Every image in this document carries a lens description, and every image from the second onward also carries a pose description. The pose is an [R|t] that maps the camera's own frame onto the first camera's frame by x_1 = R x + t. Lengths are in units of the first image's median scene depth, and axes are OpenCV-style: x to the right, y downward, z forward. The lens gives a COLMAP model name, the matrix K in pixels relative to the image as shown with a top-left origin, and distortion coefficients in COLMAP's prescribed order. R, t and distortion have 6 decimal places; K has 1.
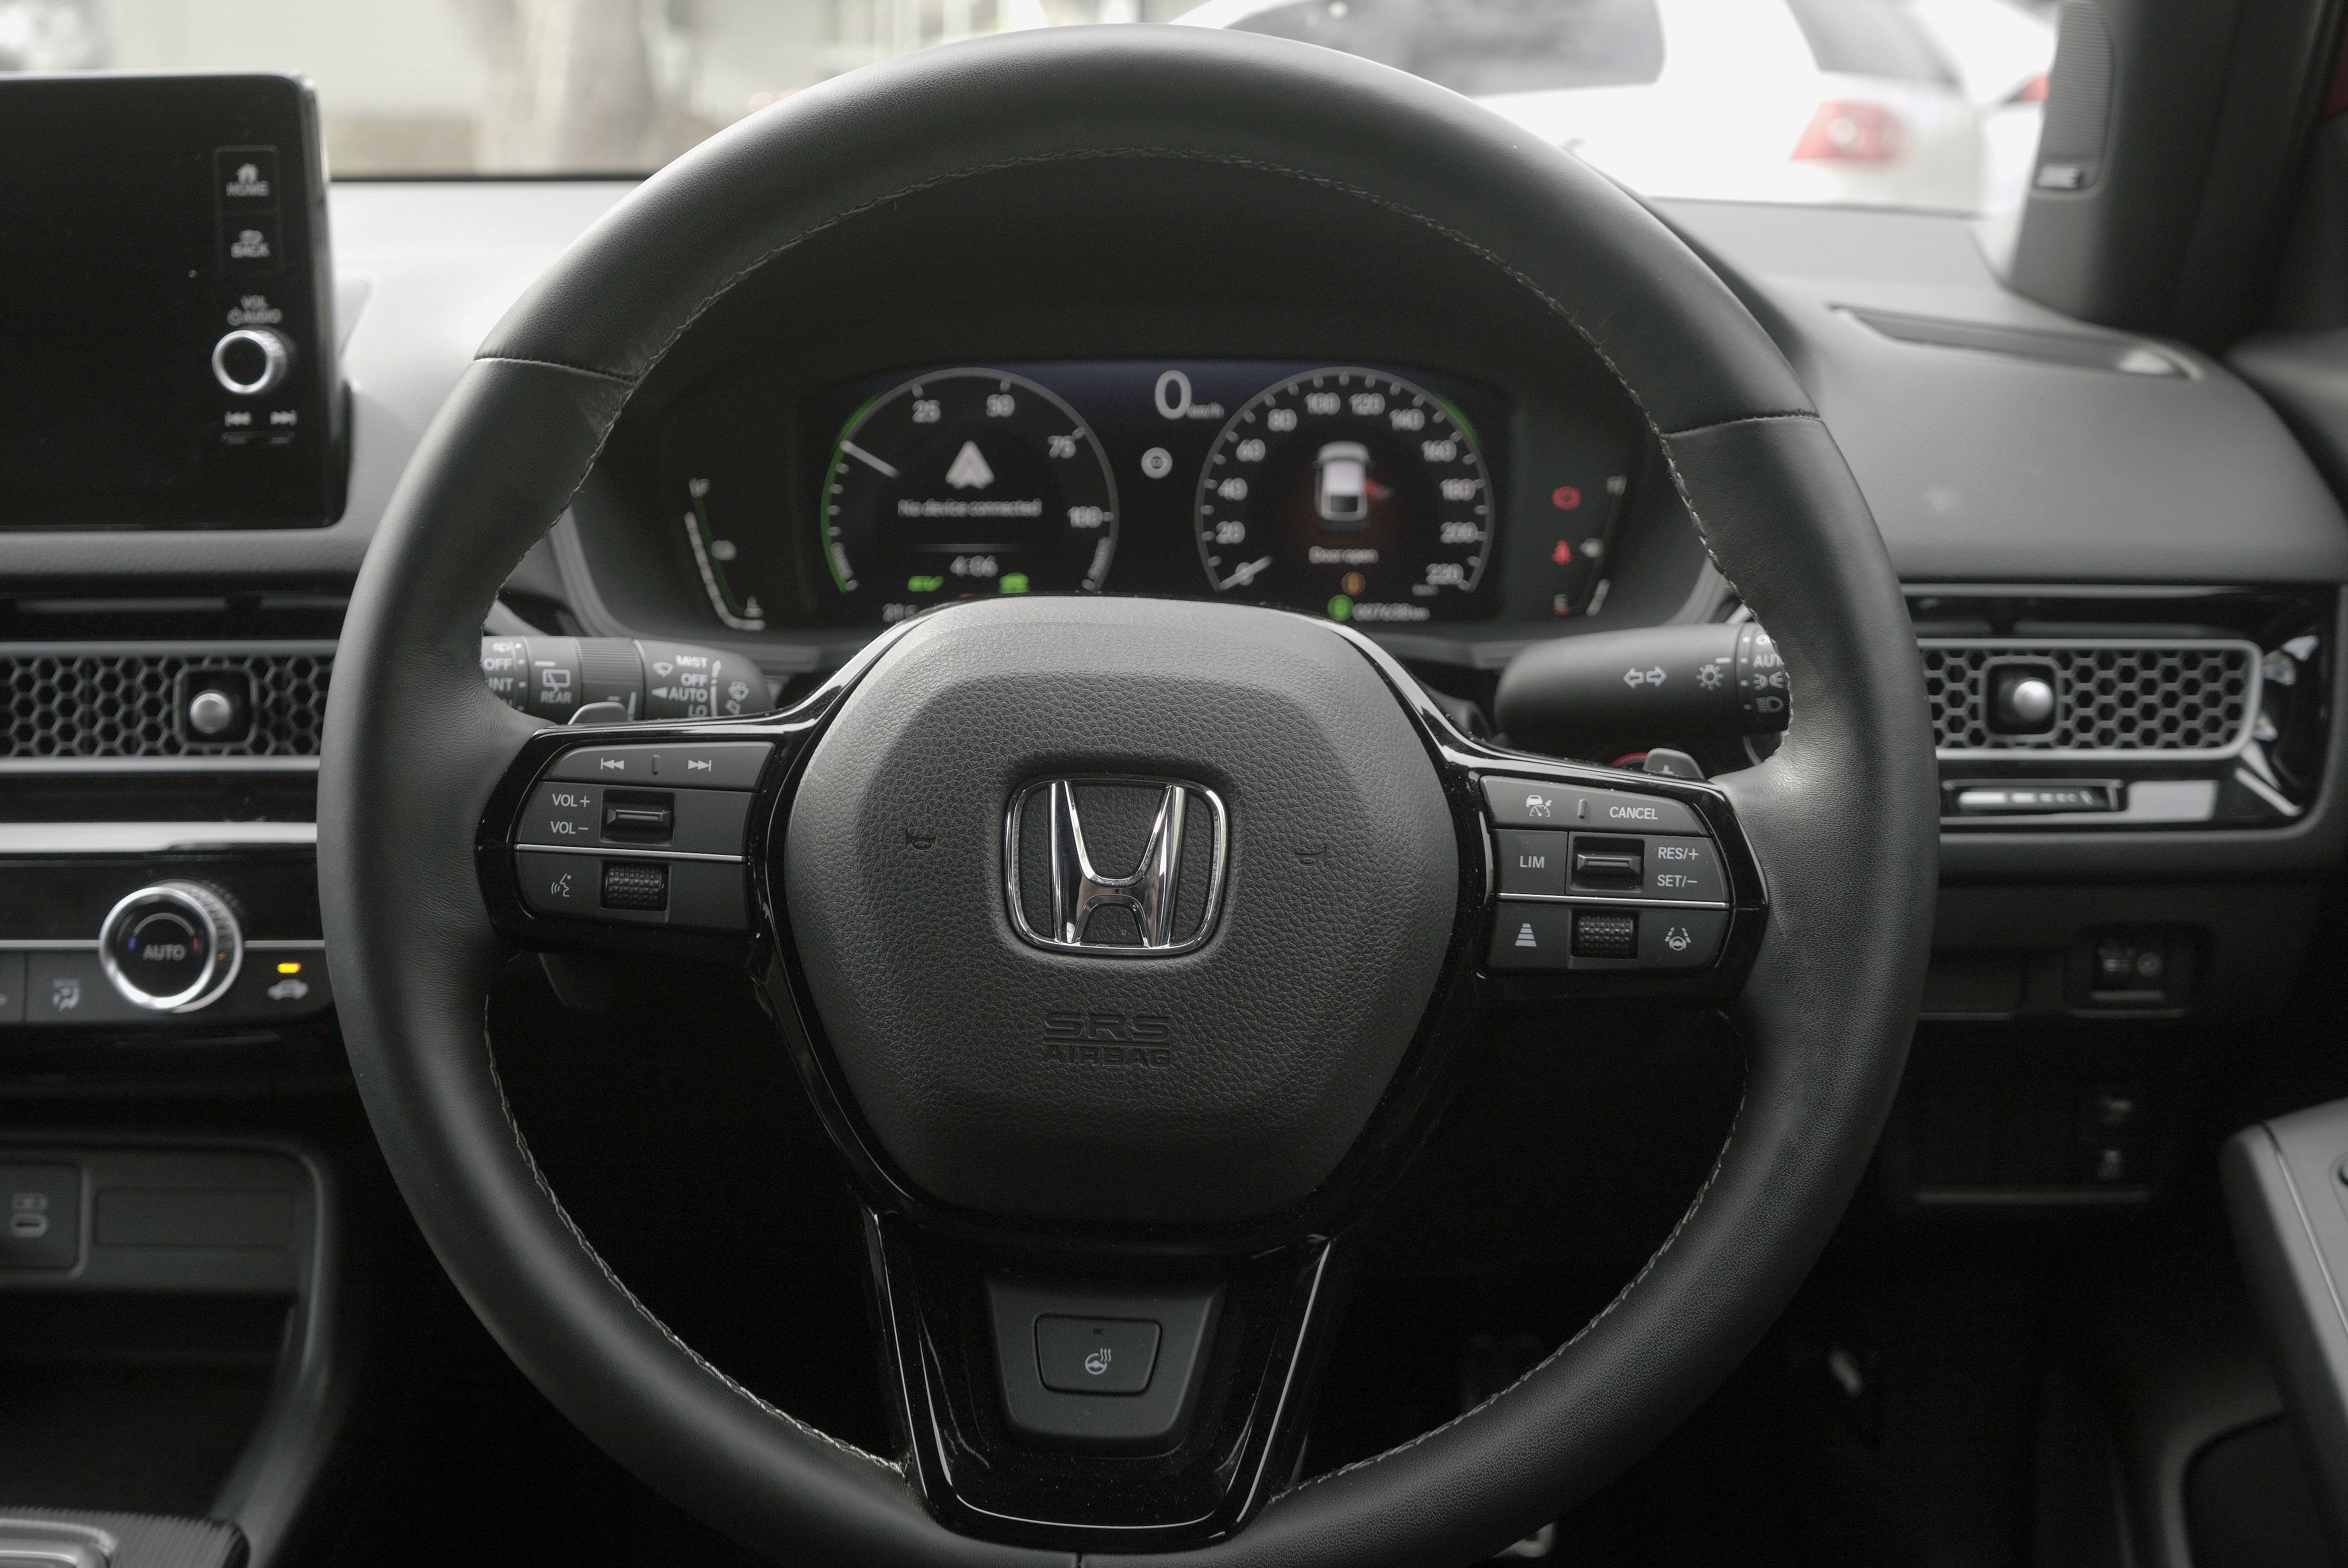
lens RADIAL K [[2889.4, 0, 1176.0], [0, 2889.4, 785.7], [0, 0, 1]] dist [-0.112116, 0.000000]
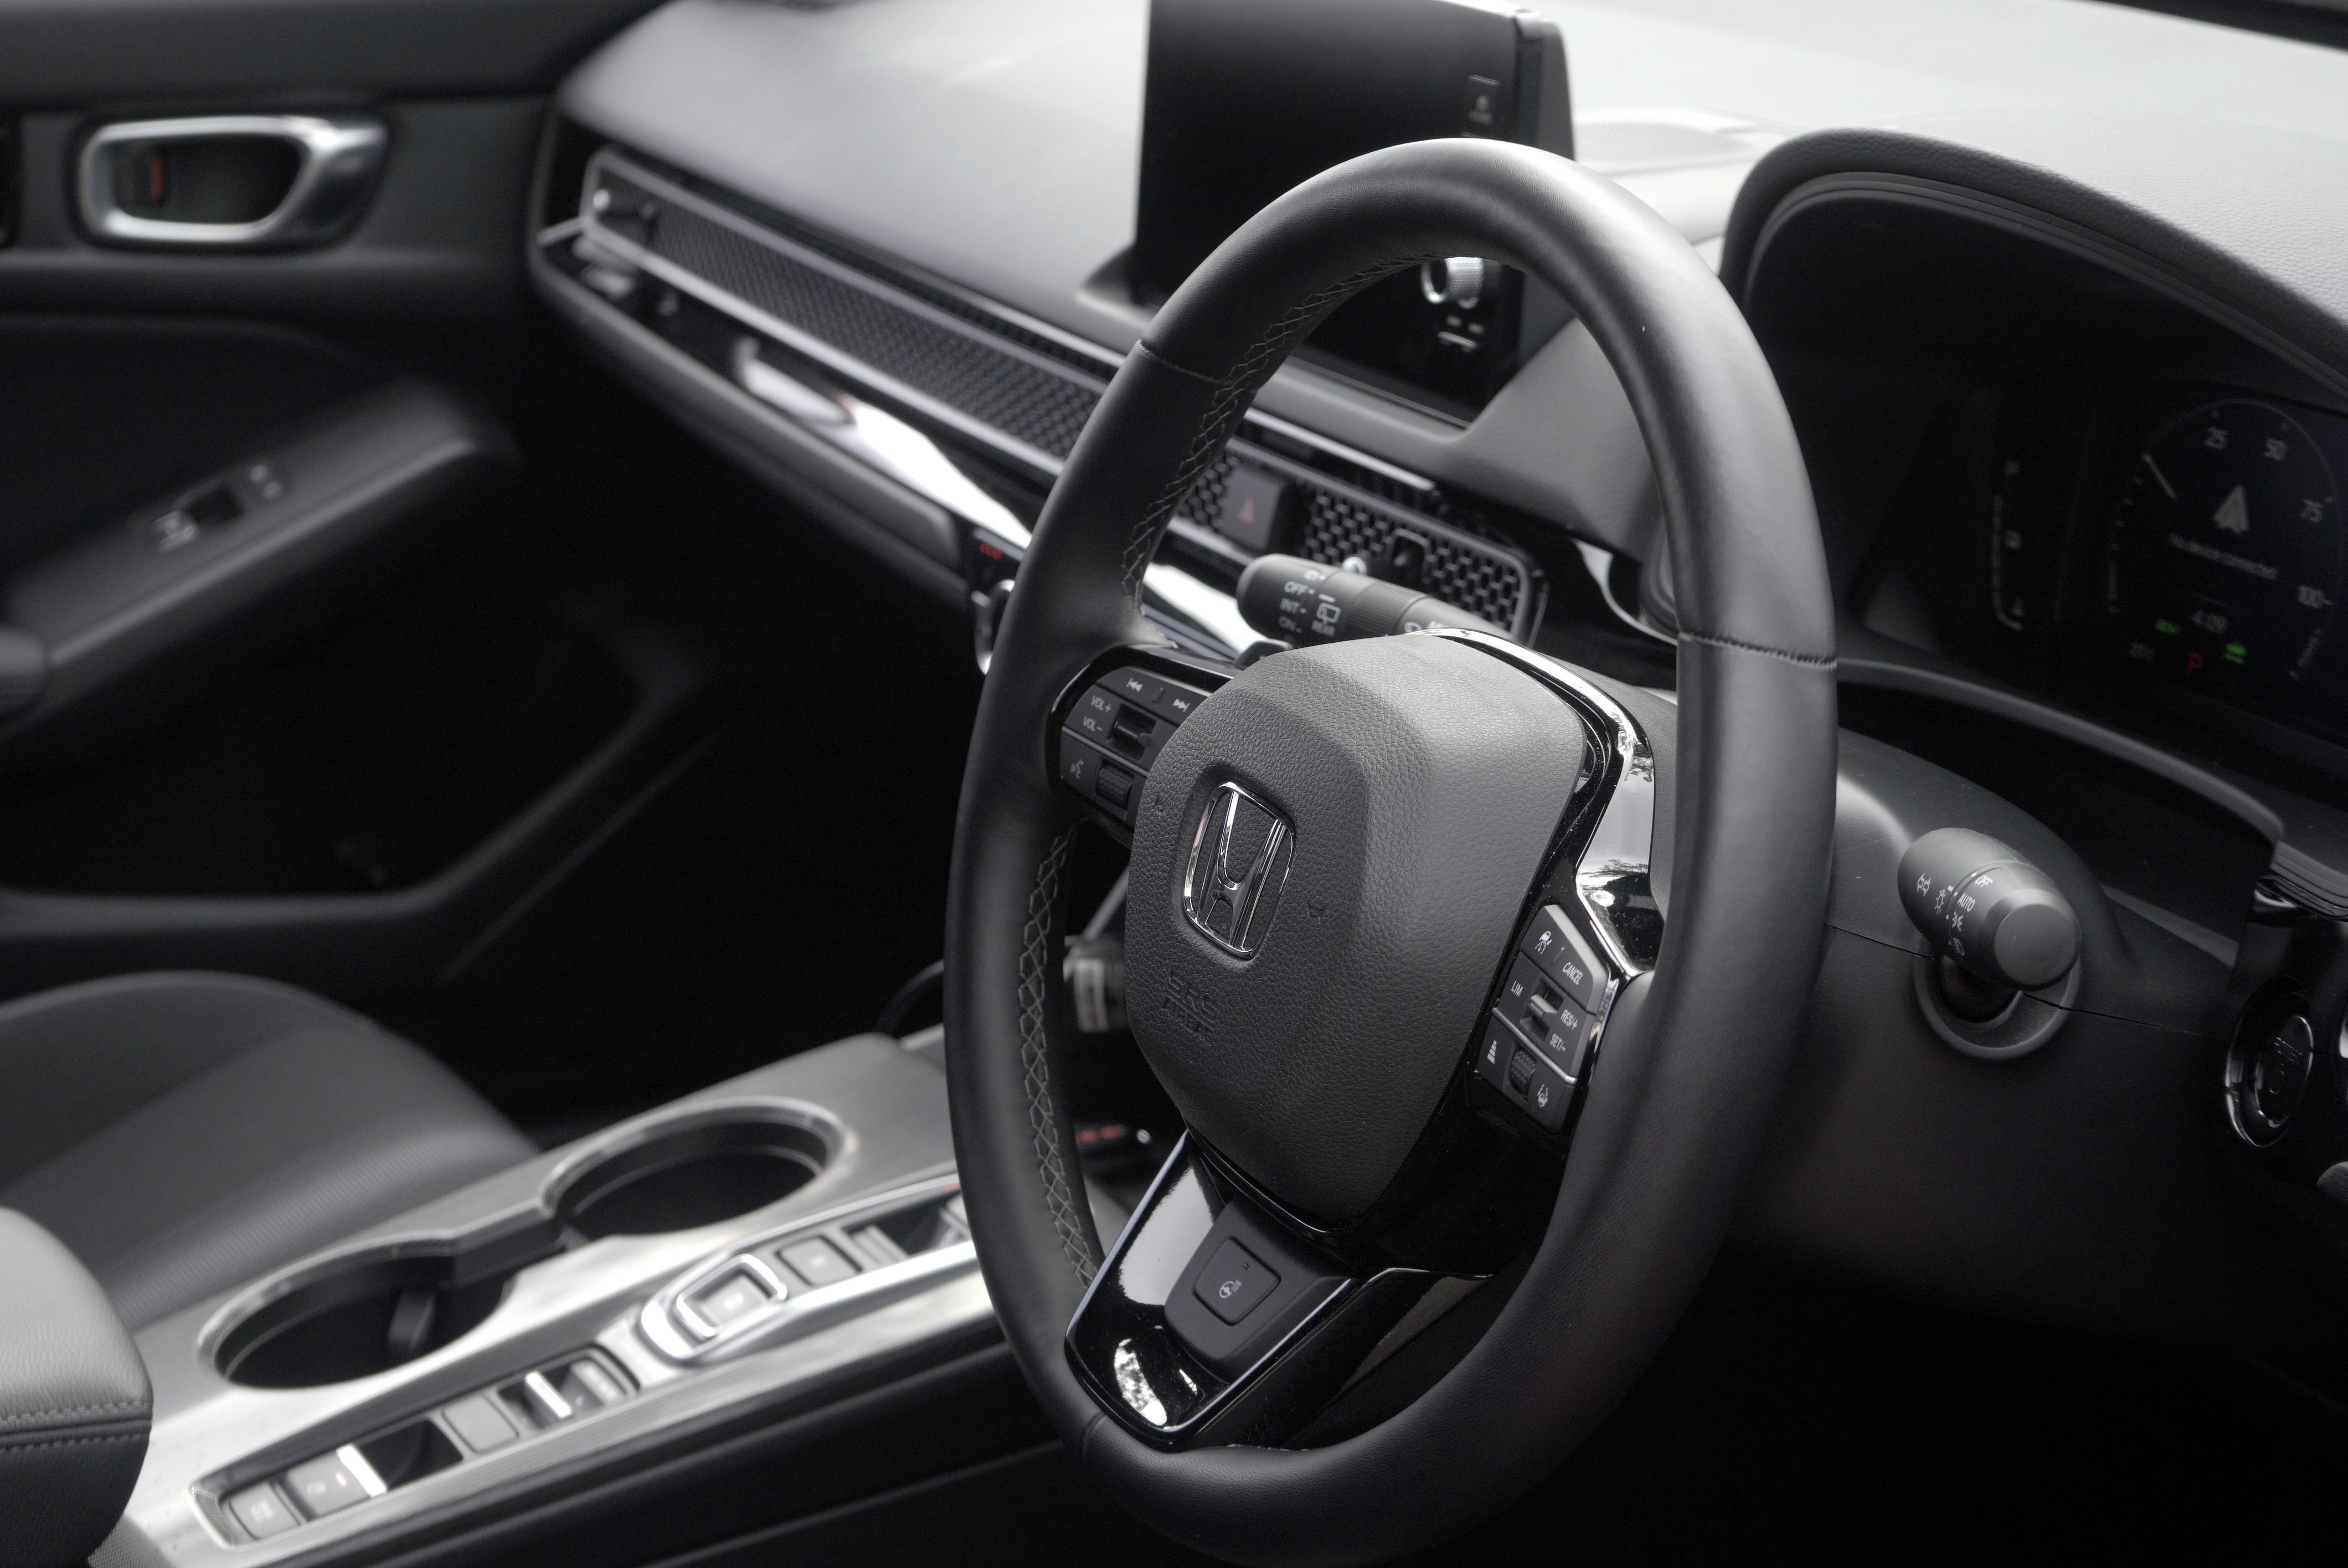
lens RADIAL K [[4610.9, 0, 1173.4], [0, 4610.9, 777.9], [0, 0, 1]] dist [0.196226, 0.000000]
pose [[0.486247, 0.267349, -0.831919, 0.973986], [-0.216495, 0.959222, 0.181721, -0.220726], [0.846578, 0.091745, 0.524298, -0.008173]]
